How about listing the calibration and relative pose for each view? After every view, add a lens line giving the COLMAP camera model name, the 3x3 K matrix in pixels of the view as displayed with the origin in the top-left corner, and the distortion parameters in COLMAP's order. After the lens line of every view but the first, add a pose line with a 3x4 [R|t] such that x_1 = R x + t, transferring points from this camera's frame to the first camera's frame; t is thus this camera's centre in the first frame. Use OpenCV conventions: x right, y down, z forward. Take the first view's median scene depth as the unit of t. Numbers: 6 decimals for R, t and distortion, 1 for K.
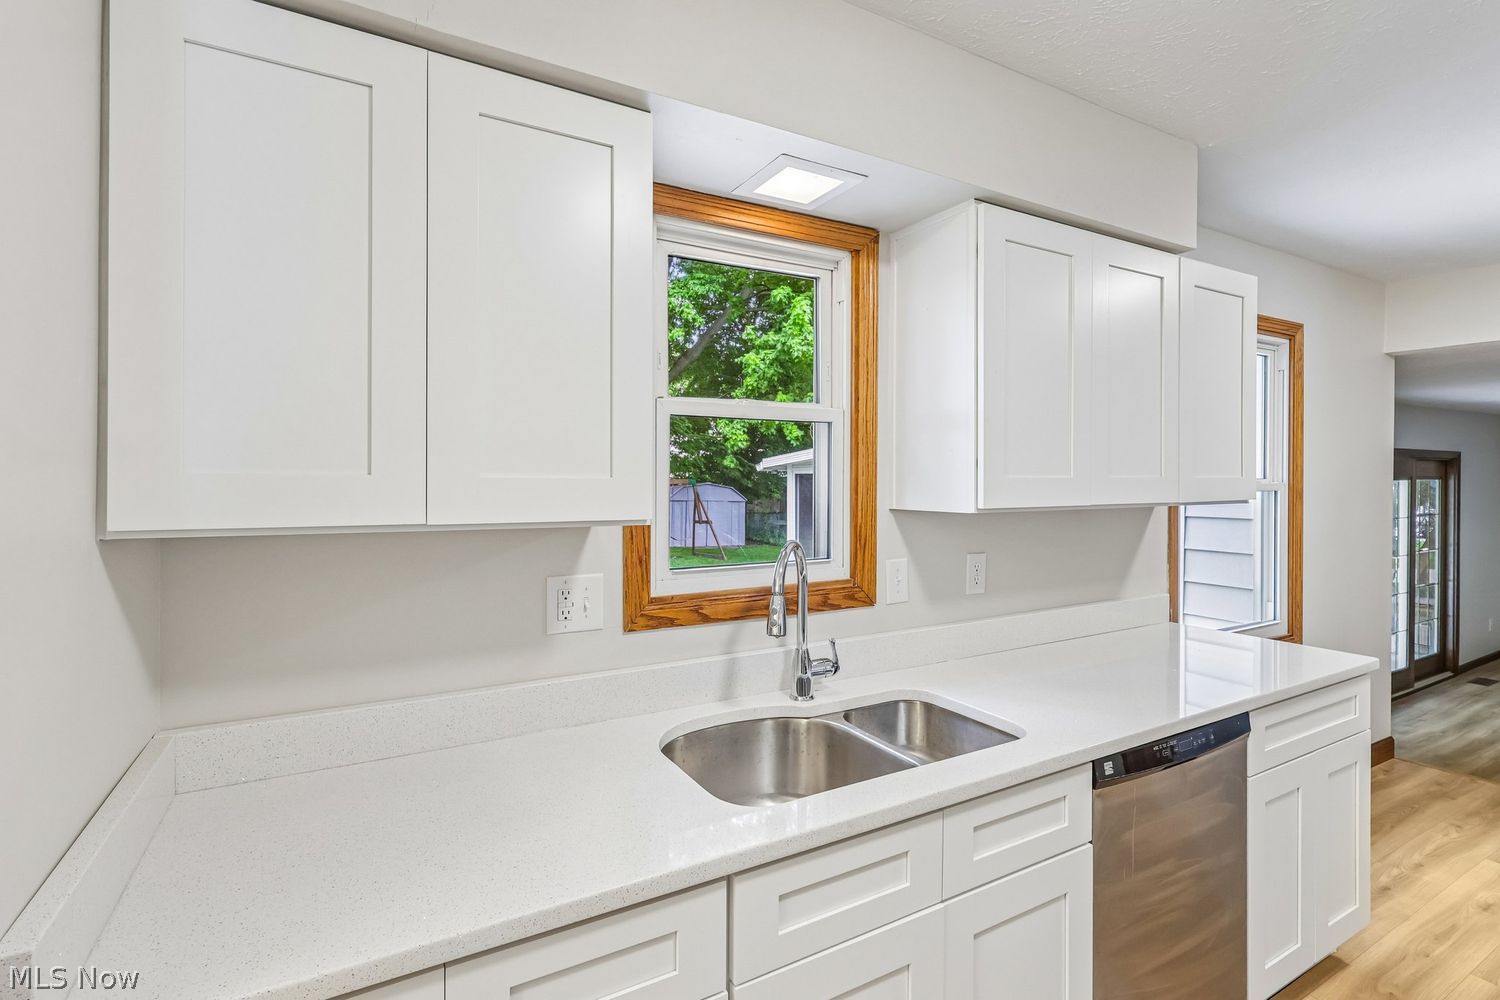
lens RADIAL K [[699.5, 0, 752.5], [0, 699.5, 491.4], [0, 0, 1]] dist [-0.000032, 0.000287]
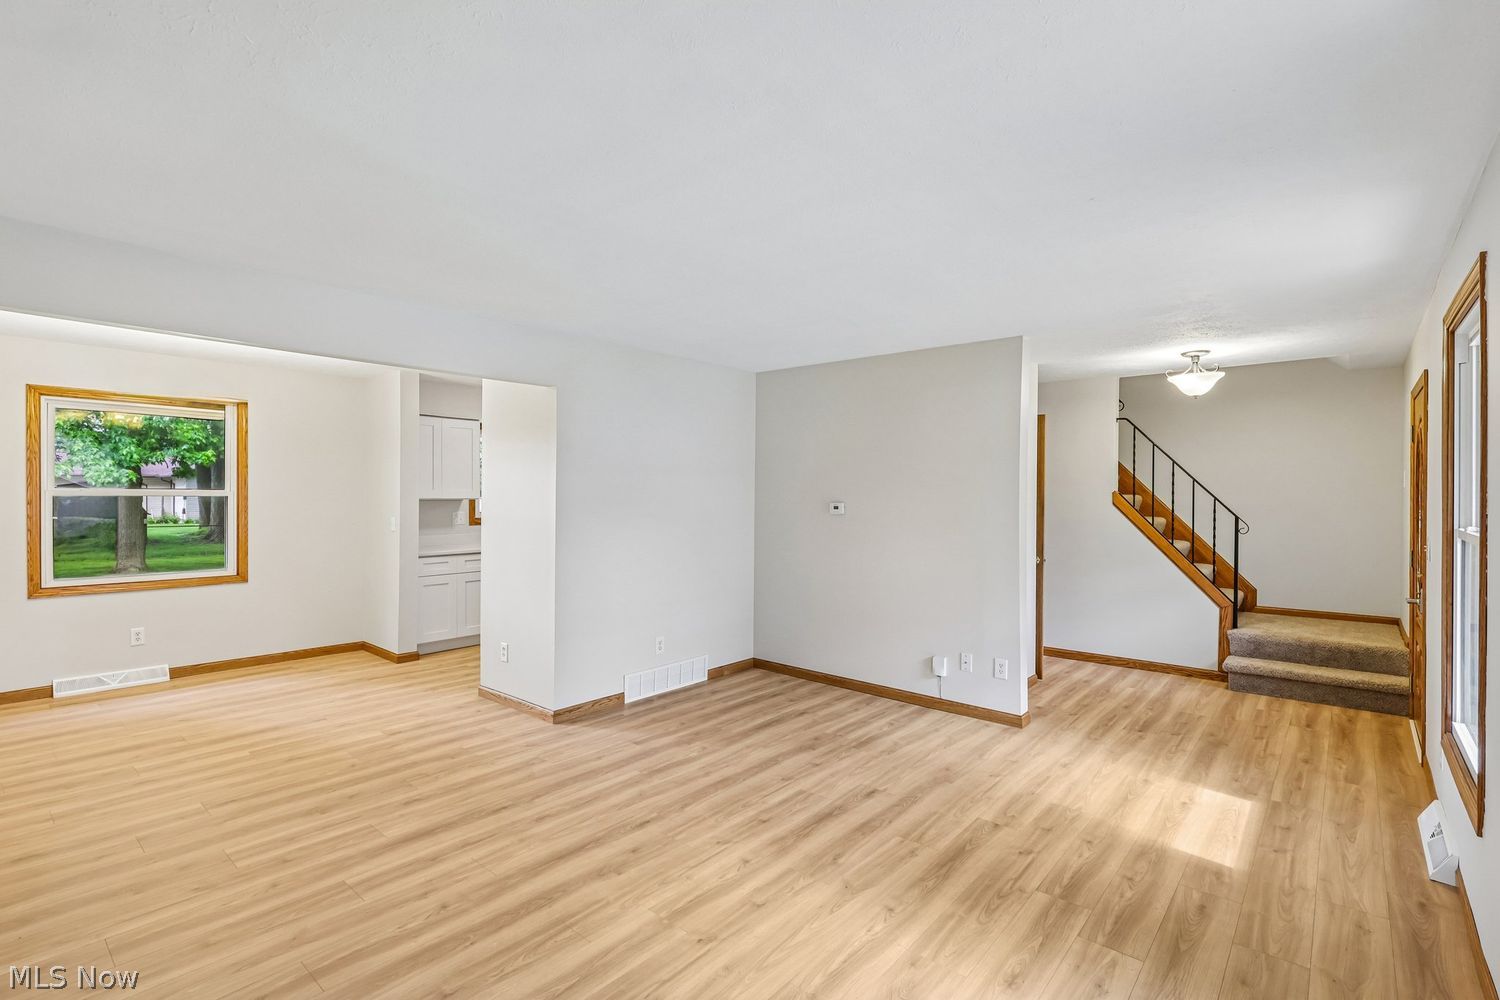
lens RADIAL K [[692.0, 0, 741.3], [0, 692.0, 505.6], [0, 0, 1]] dist [-0.001622, -0.000018]
pose [[0.944727, -0.003455, 0.327839, 0.005309], [0.001631, 0.999982, 0.005837, 0.046239], [-0.327853, -0.004980, 0.944716, -3.120296]]
